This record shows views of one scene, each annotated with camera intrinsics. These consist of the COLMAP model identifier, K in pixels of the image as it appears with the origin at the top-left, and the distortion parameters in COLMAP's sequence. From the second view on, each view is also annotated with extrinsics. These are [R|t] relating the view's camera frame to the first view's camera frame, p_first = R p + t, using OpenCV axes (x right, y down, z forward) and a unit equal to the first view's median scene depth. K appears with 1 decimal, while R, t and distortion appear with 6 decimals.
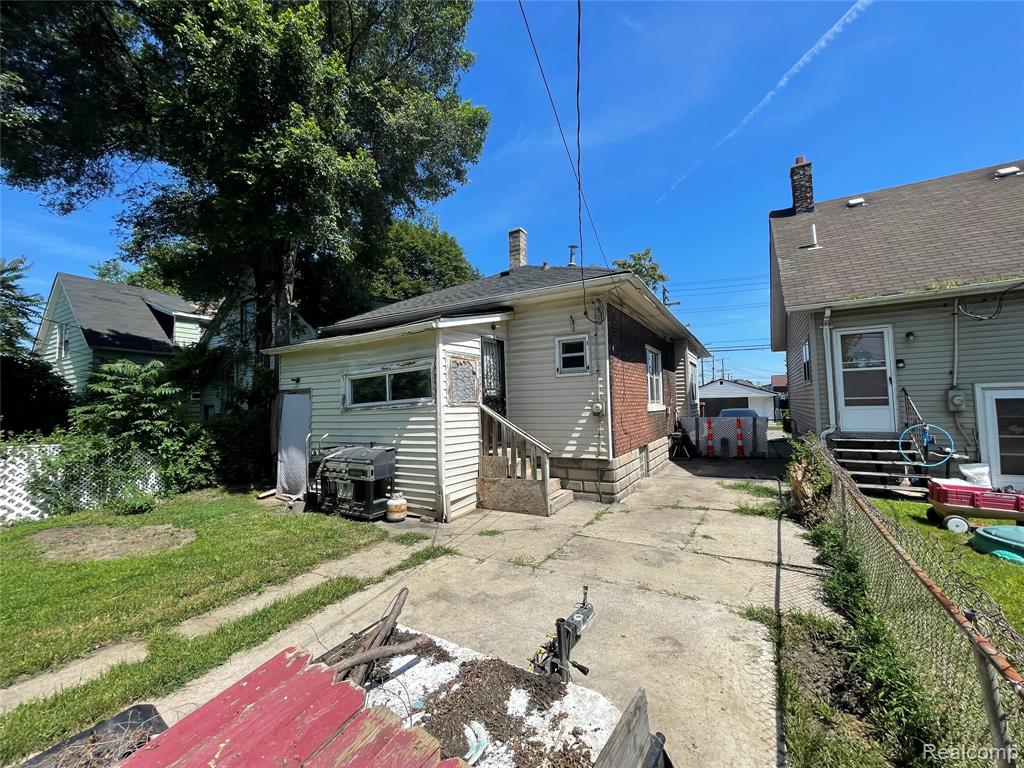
lens RADIAL K [[412.6, 0, 513.5], [0, 412.6, 383.8], [0, 0, 1]] dist [-0.002507, -0.000218]
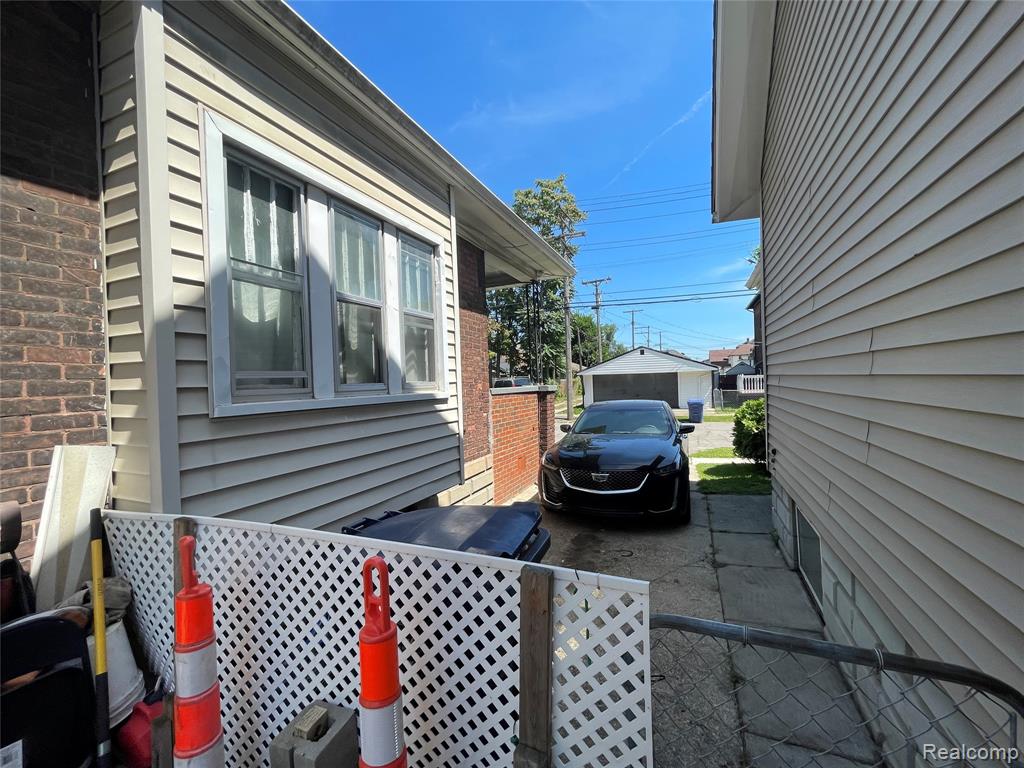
lens RADIAL K [[412.6, 0, 513.5], [0, 412.6, 383.8], [0, 0, 1]] dist [-0.002507, -0.000218]
pose [[0.993200, -0.008262, 0.116127, 0.806510], [0.001734, 0.998418, 0.056203, 0.045530], [-0.116408, -0.055619, 0.991643, 1.290401]]
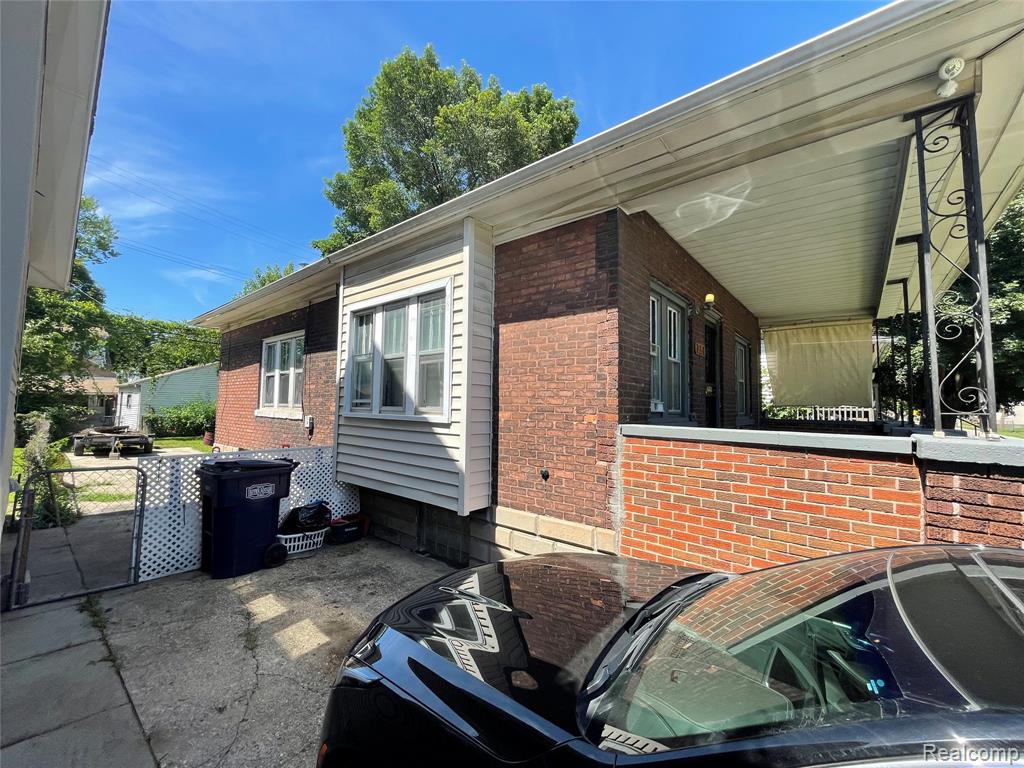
lens RADIAL K [[412.6, 0, 513.5], [0, 412.6, 383.8], [0, 0, 1]] dist [-0.002507, -0.000218]
pose [[-0.164642, -0.033911, -0.985770, 1.264829], [0.038466, 0.998428, -0.040771, 0.063080], [0.985603, -0.044632, -0.163079, 1.918594]]
